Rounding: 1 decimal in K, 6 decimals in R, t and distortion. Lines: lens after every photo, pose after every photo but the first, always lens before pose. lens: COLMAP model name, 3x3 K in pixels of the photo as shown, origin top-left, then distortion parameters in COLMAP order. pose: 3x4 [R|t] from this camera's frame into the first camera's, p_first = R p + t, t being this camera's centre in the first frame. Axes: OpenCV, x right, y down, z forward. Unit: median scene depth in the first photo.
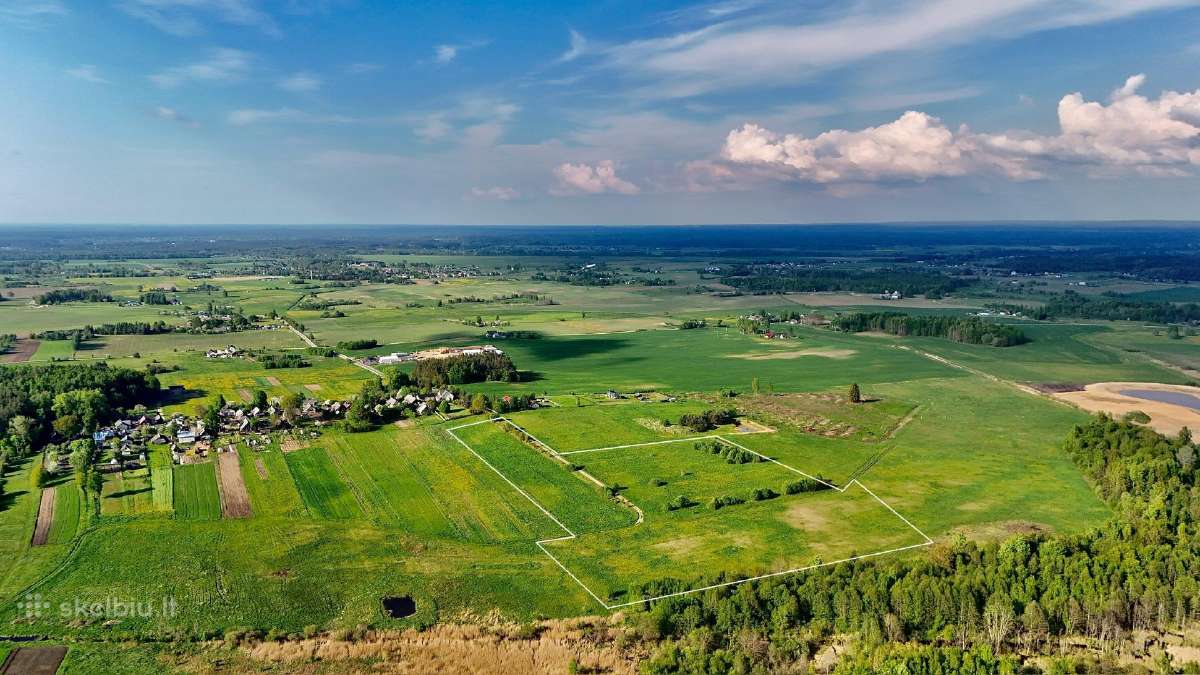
lens RADIAL K [[875.9, 0, 598.4], [0, 875.9, 341.2], [0, 0, 1]] dist [0.083770, -0.079296]
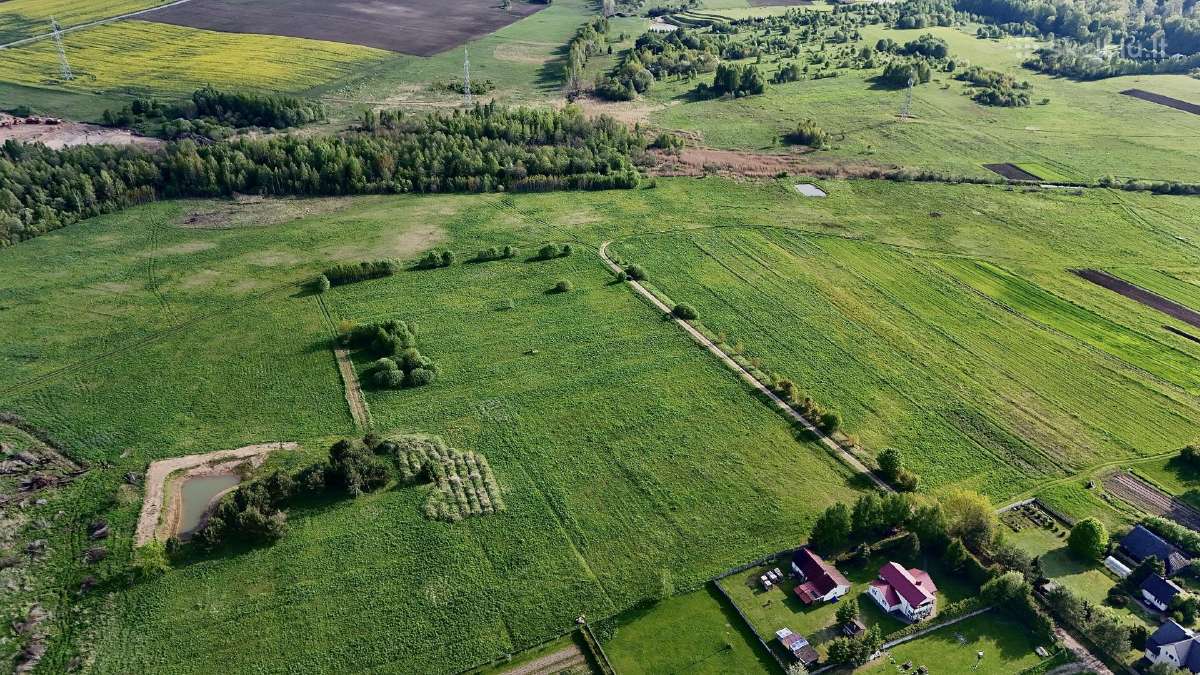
lens RADIAL K [[875.9, 0, 598.4], [0, 875.9, 341.2], [0, 0, 1]] dist [0.083770, -0.079296]
pose [[-0.992620, -0.070180, 0.098900, -0.031404], [0.002338, 0.804309, 0.594207, -0.188066], [-0.121248, 0.590052, -0.798209, 1.348403]]
